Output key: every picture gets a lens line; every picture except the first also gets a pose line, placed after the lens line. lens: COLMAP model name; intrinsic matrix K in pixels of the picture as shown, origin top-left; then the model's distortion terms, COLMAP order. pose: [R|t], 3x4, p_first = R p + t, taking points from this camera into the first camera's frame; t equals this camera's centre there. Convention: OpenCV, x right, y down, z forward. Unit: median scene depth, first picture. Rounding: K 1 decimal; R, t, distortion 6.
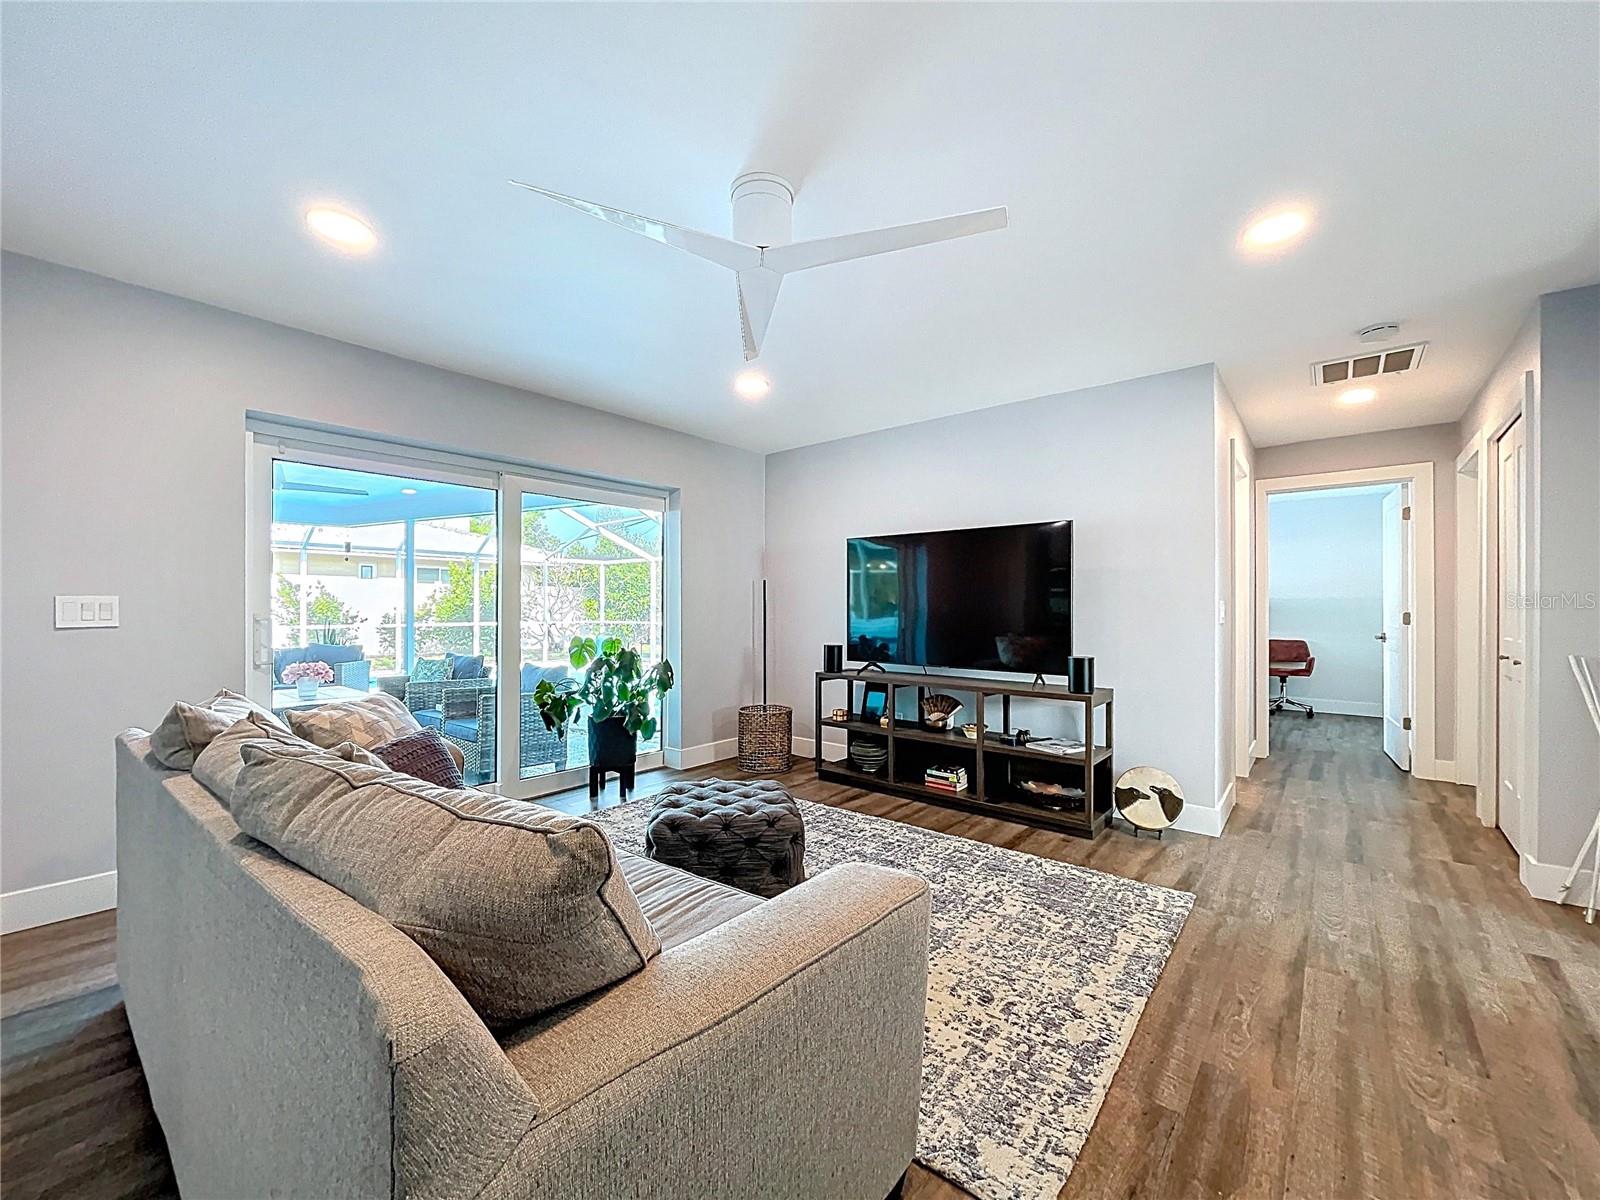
lens RADIAL K [[650.2, 0, 789.9], [0, 650.2, 608.2], [0, 0, 1]] dist [-0.003768, 0.000173]
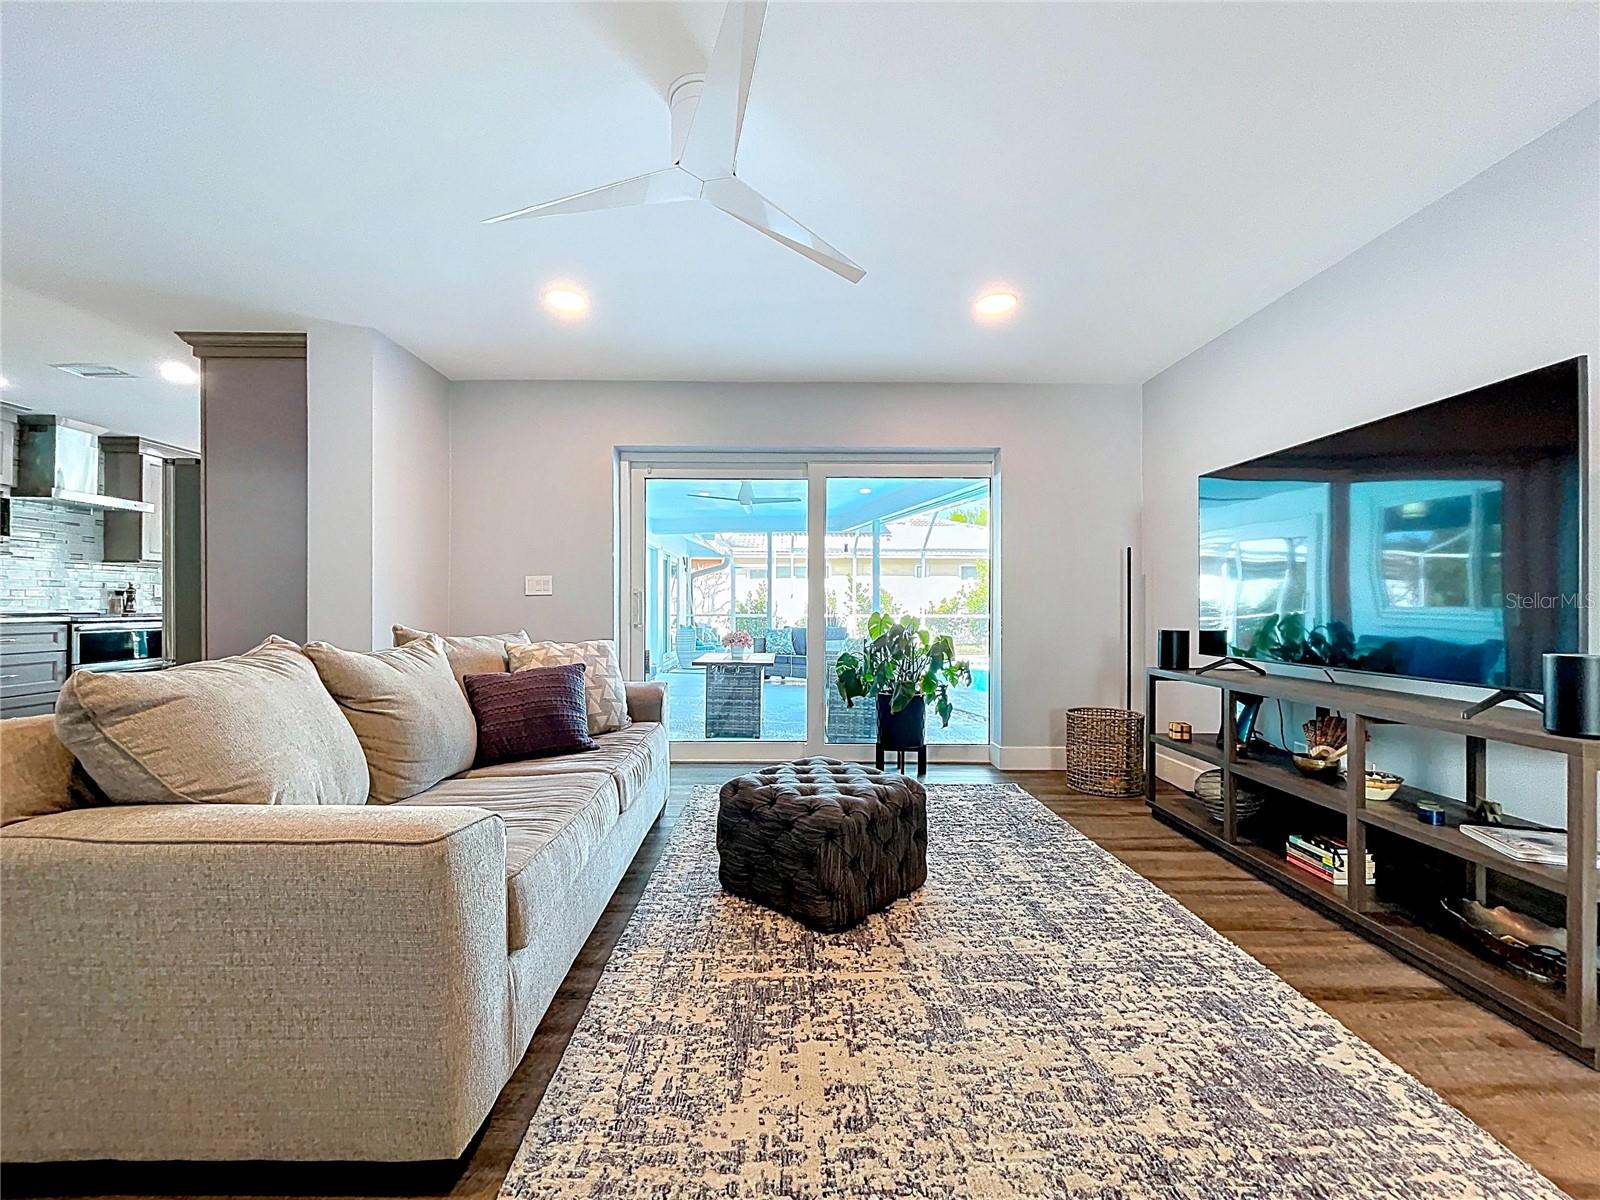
lens RADIAL K [[650.2, 0, 789.9], [0, 650.2, 608.2], [0, 0, 1]] dist [-0.003768, 0.000173]
pose [[0.653000, 0.000183, -0.757358, 0.374374], [-0.005339, 0.999976, -0.004362, 0.043252], [0.757339, 0.006892, 0.652985, 0.259545]]
